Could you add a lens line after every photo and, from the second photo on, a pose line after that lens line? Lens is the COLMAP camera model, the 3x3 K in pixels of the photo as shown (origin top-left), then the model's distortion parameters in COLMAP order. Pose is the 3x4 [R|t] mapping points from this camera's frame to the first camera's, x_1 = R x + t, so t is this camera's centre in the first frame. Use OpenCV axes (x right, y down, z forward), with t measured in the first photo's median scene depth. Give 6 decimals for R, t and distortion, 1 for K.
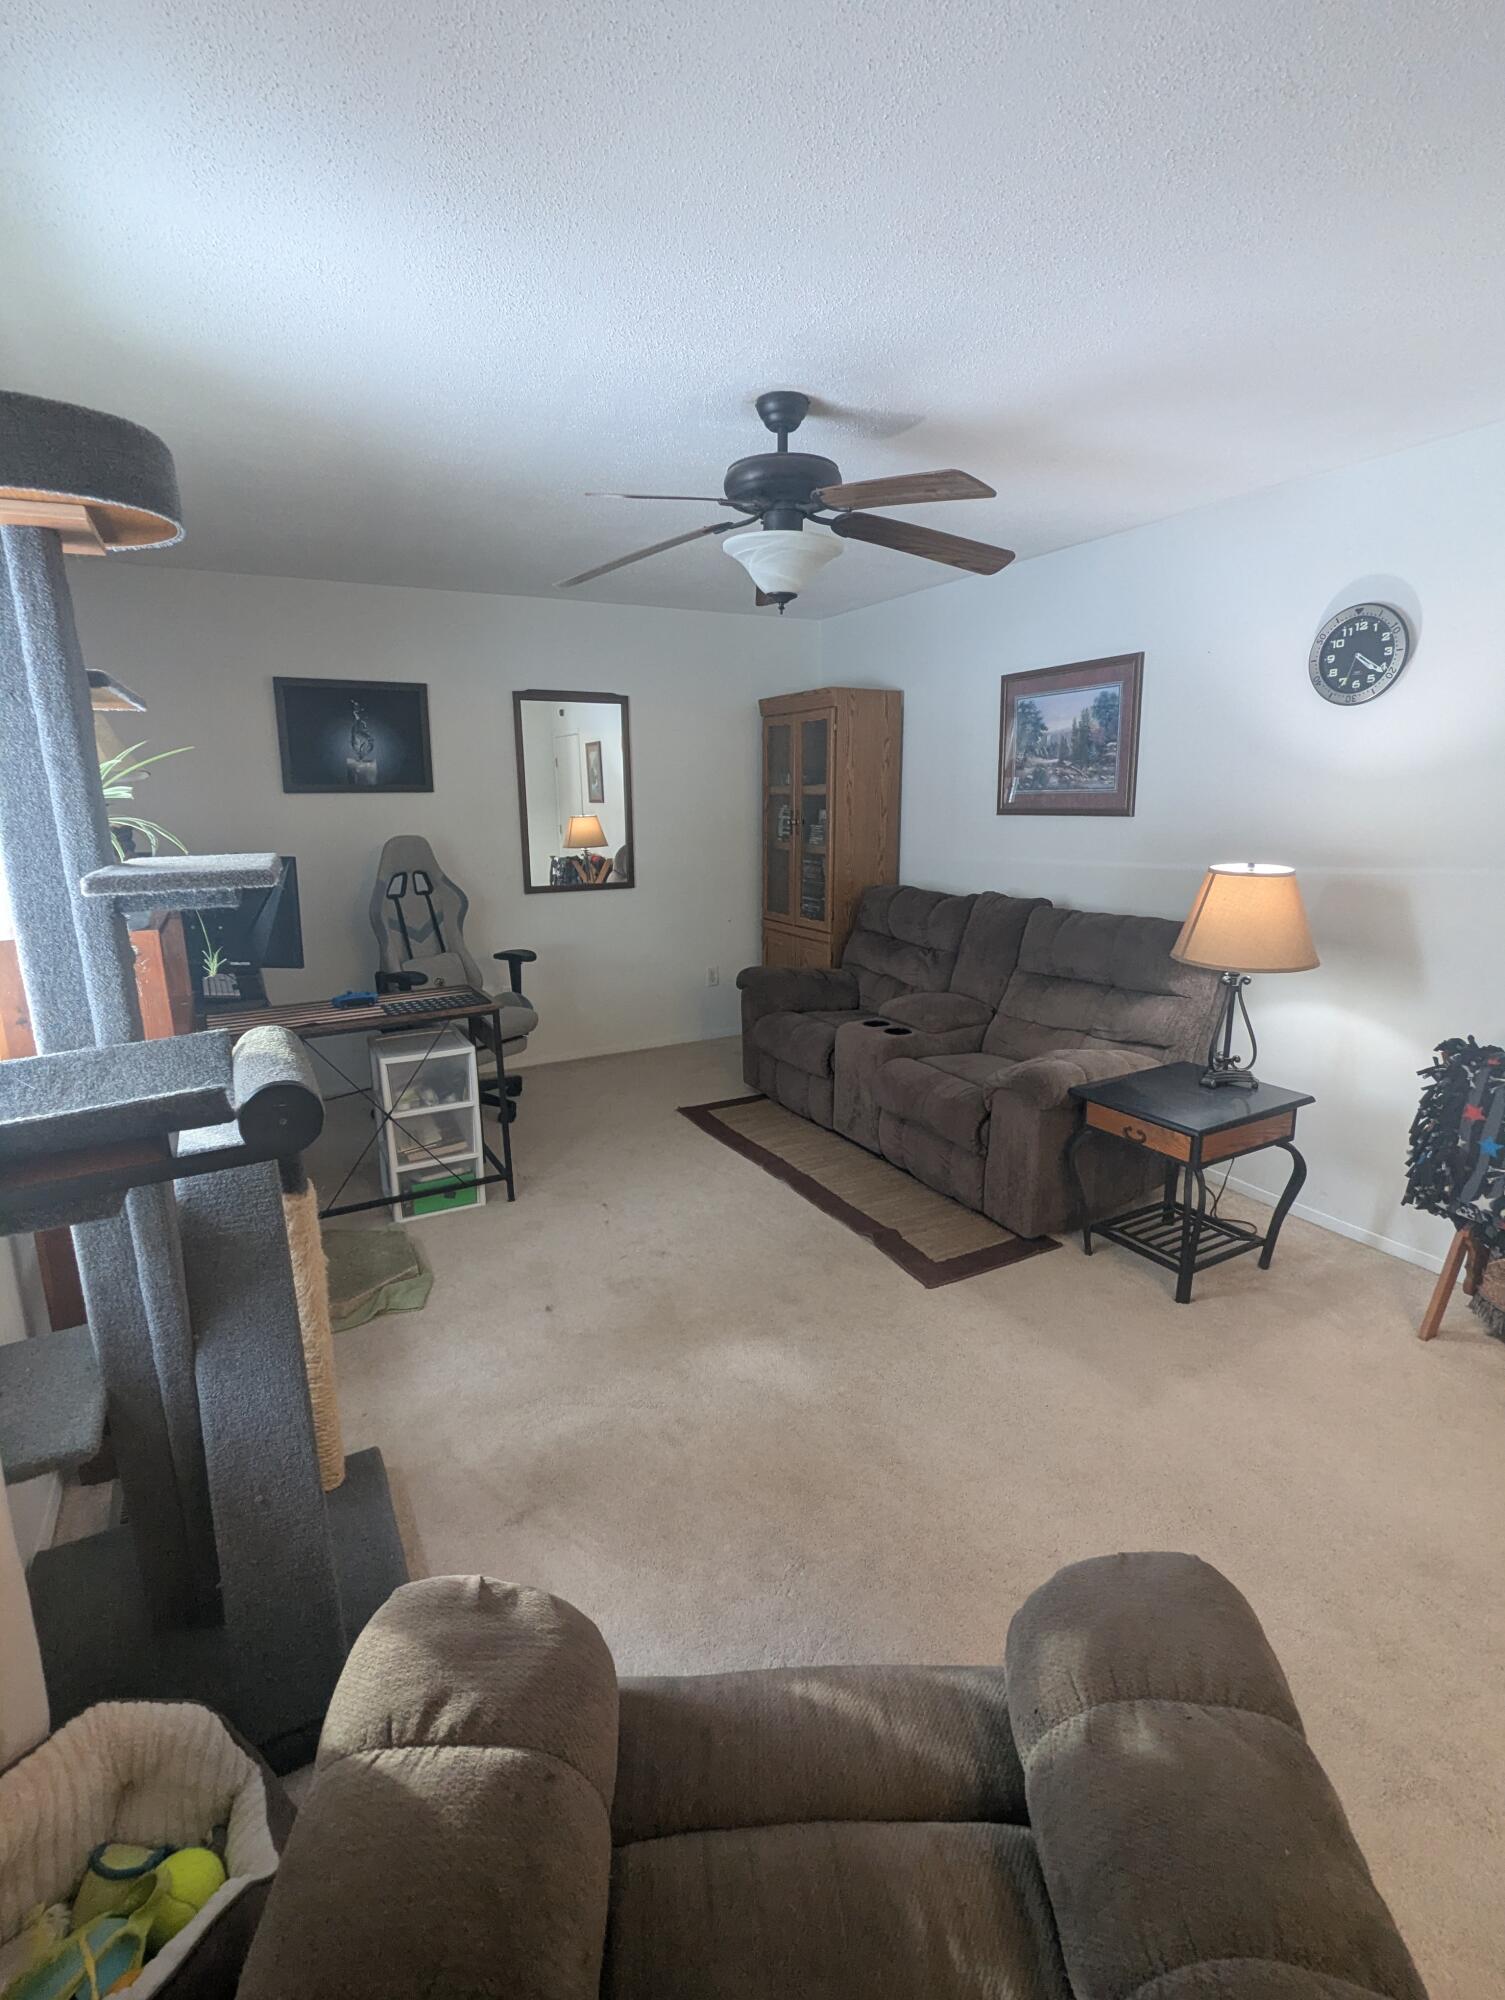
lens RADIAL K [[949.6, 0, 753.8], [0, 949.6, 998.0], [0, 0, 1]] dist [-0.000769, -0.000680]
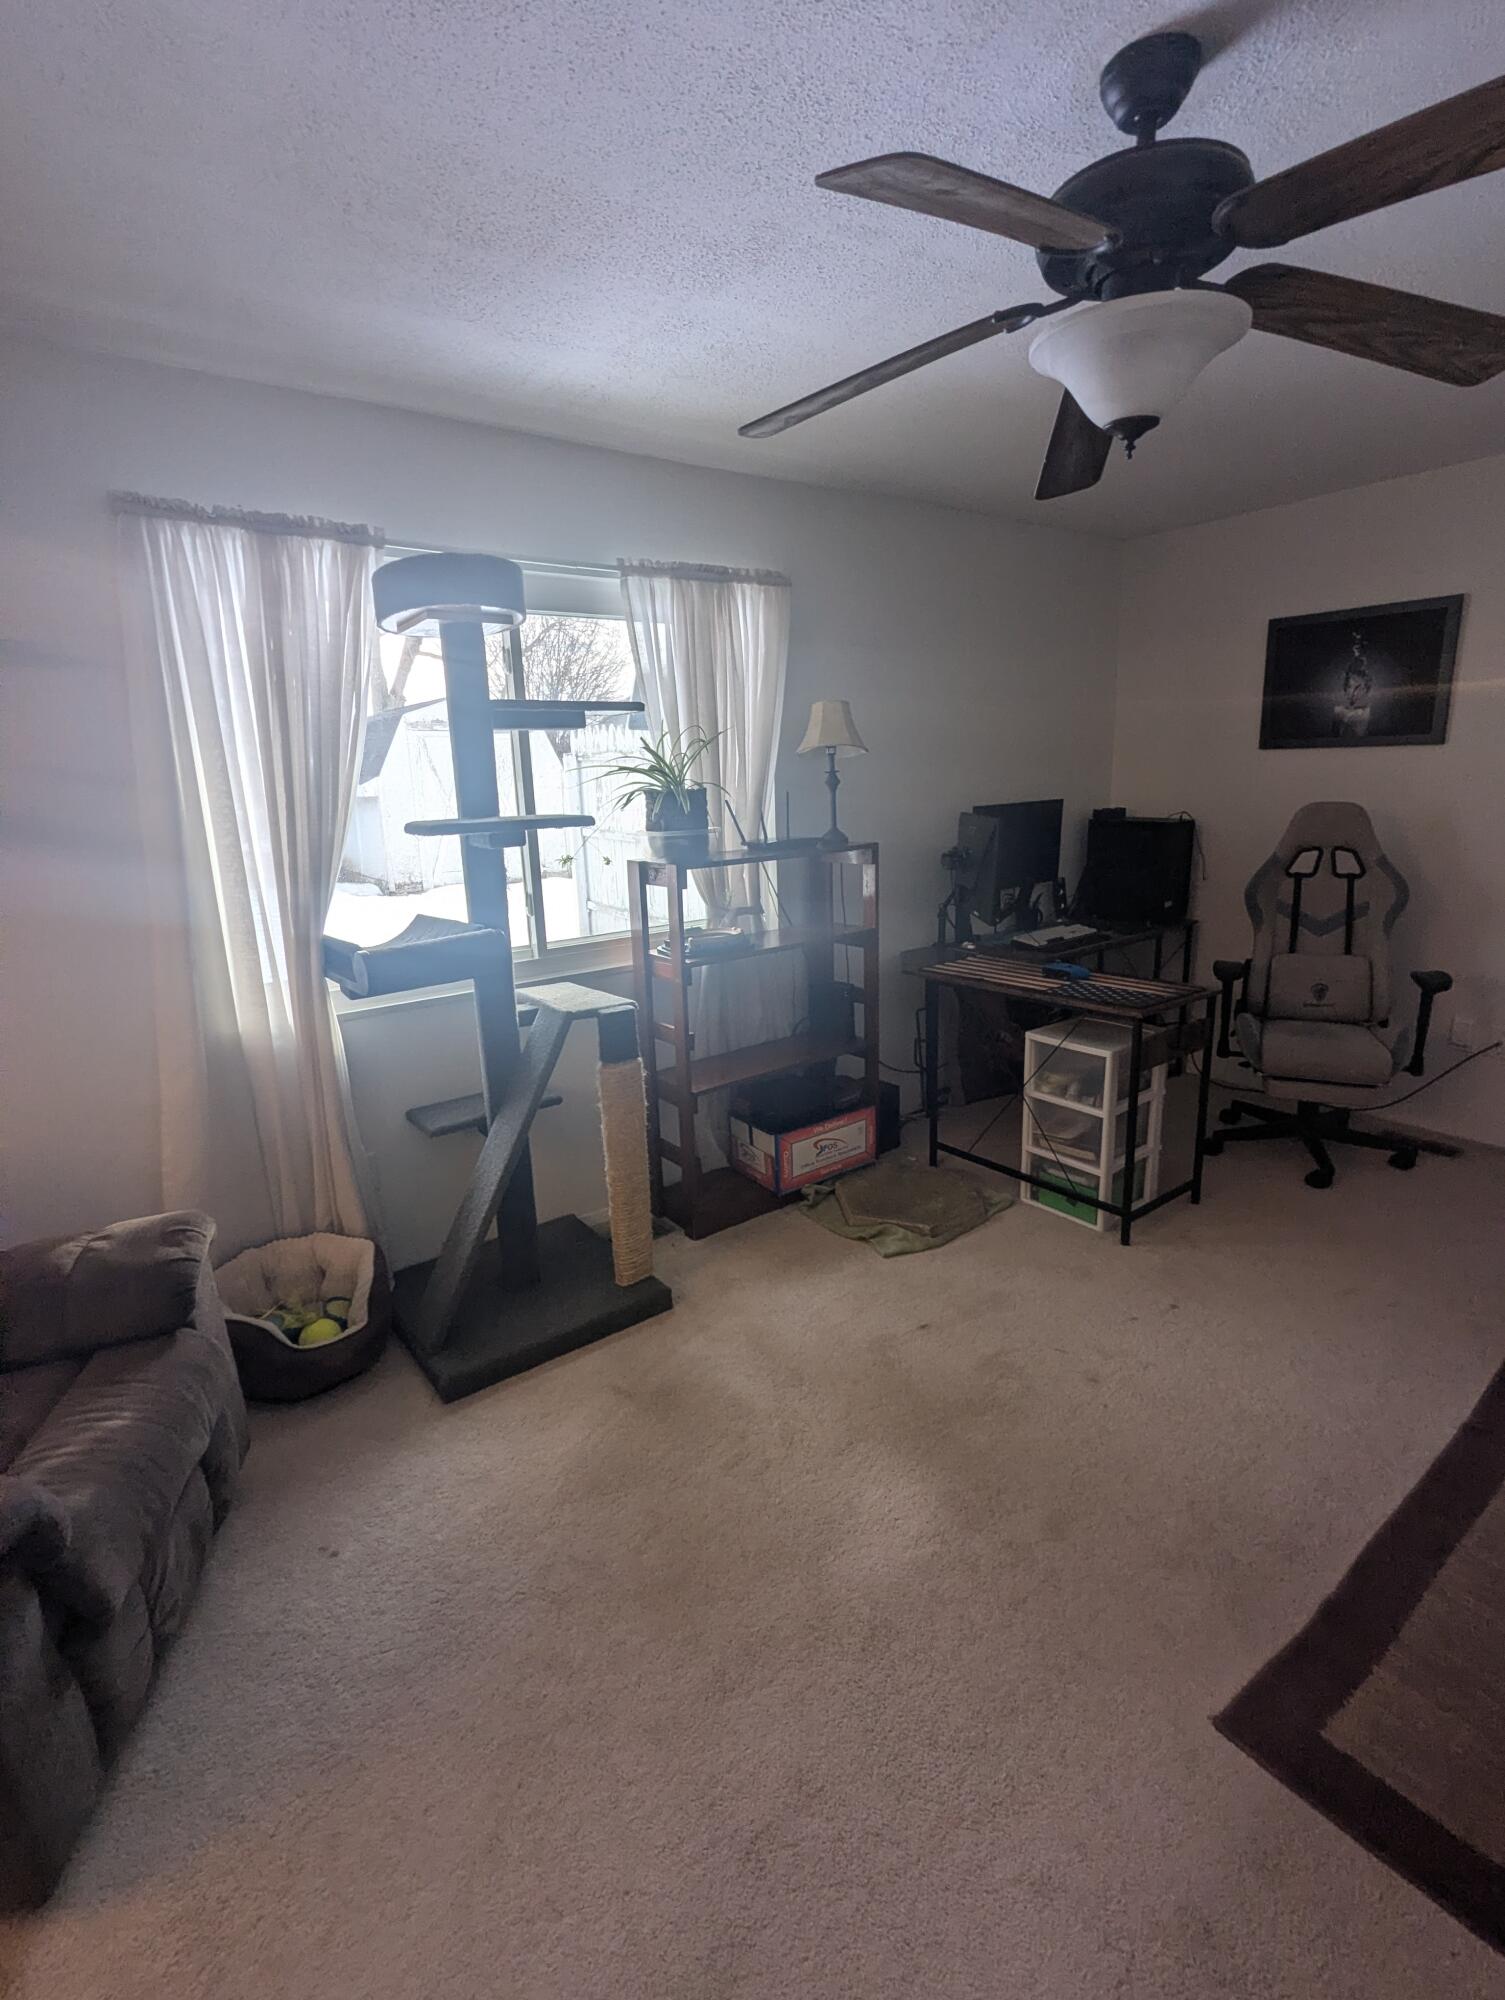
lens RADIAL K [[949.6, 0, 754.9], [0, 949.6, 997.9], [0, 0, 1]] dist [-0.000769, -0.000680]
pose [[0.162846, 0.243994, -0.956006, 0.452683], [-0.186288, 0.959116, 0.213056, -0.116601], [0.968906, 0.143397, 0.201641, 0.492478]]
